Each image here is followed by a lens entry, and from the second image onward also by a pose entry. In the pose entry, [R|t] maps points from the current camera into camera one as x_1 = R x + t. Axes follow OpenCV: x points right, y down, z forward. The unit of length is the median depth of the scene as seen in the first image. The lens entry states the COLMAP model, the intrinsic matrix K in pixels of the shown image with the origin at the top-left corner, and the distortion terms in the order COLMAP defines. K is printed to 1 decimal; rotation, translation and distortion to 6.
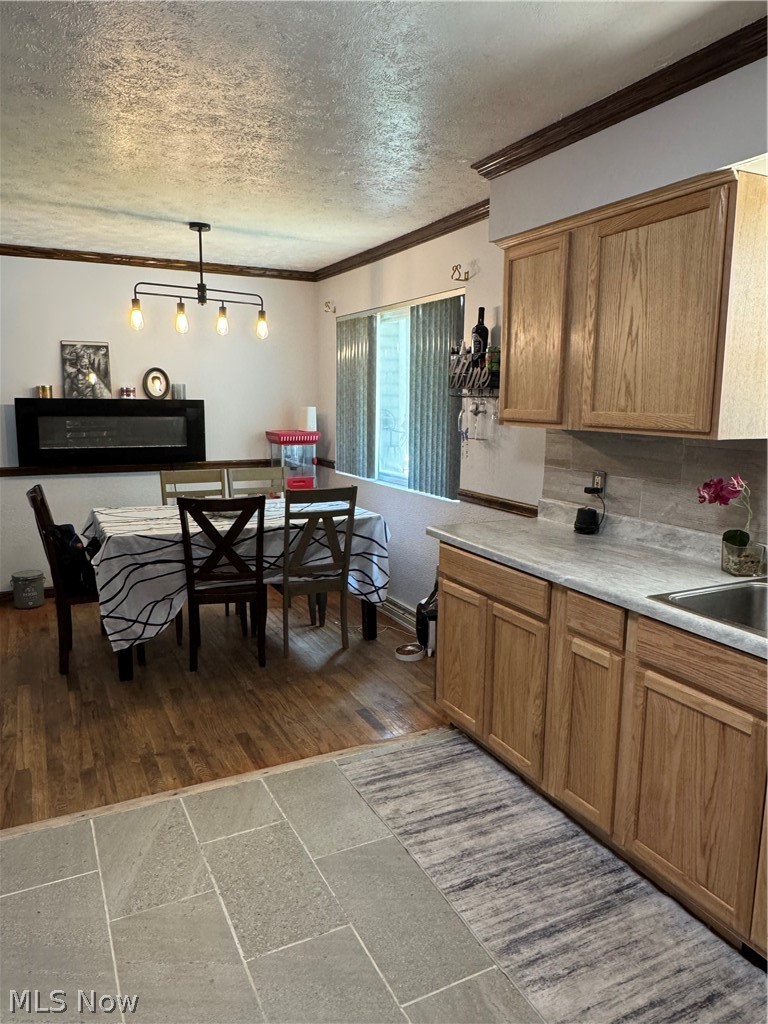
lens RADIAL K [[708.7, 0, 380.3], [0, 708.7, 513.2], [0, 0, 1]] dist [-0.006100, -0.002685]
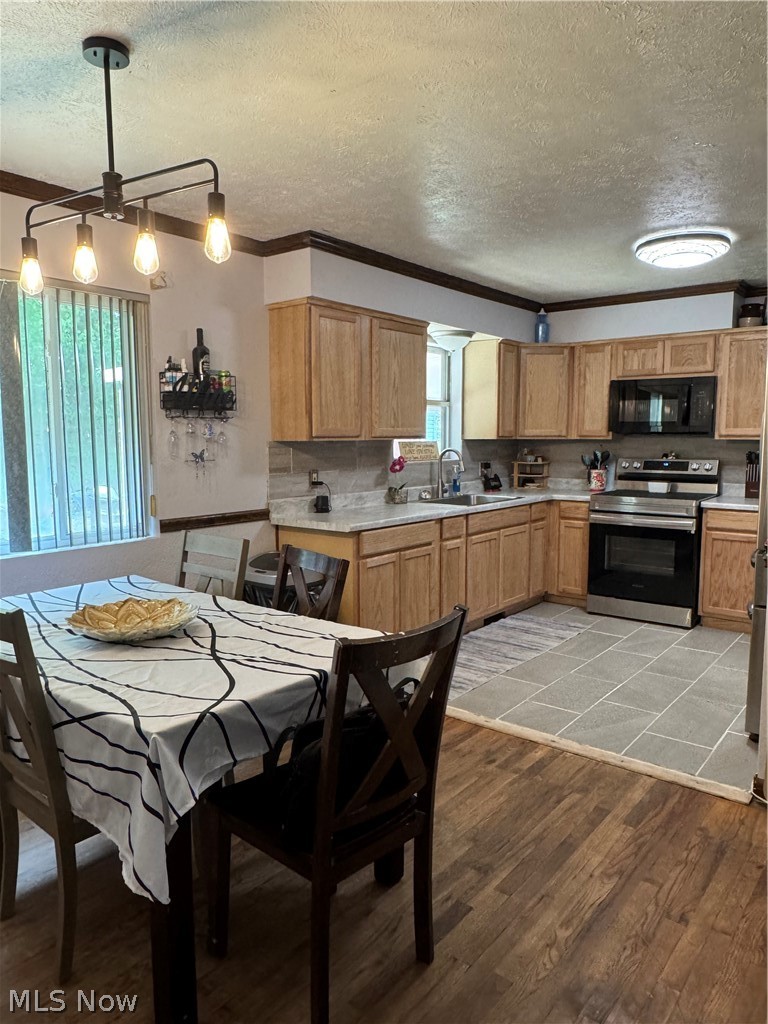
lens RADIAL K [[708.7, 0, 380.3], [0, 708.7, 513.2], [0, 0, 1]] dist [-0.006100, -0.002685]
pose [[-0.422848, -0.110169, 0.899479, -0.763280], [0.145129, 0.971538, 0.187221, -0.160897], [-0.894504, 0.209706, -0.394824, 1.043254]]
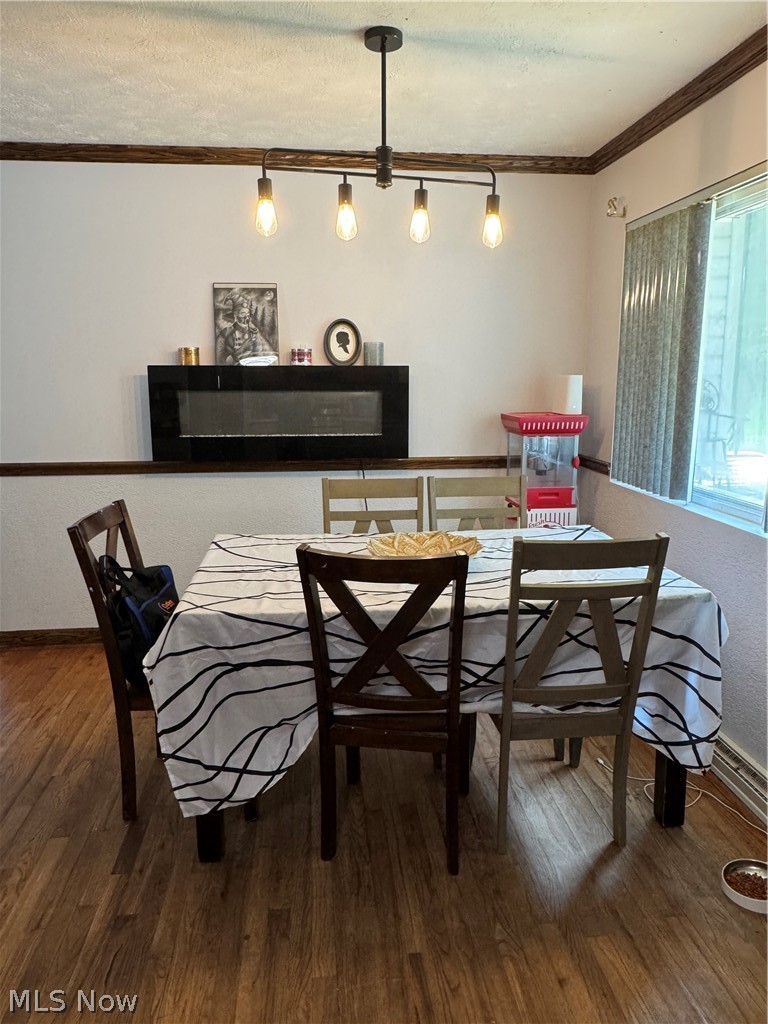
lens RADIAL K [[708.7, 0, 380.3], [0, 708.7, 513.2], [0, 0, 1]] dist [-0.006100, -0.002685]
pose [[0.936880, 0.055734, -0.345181, -0.047534], [-0.044547, 0.998196, 0.040265, -0.060464], [0.346803, -0.022347, 0.937672, 0.463133]]
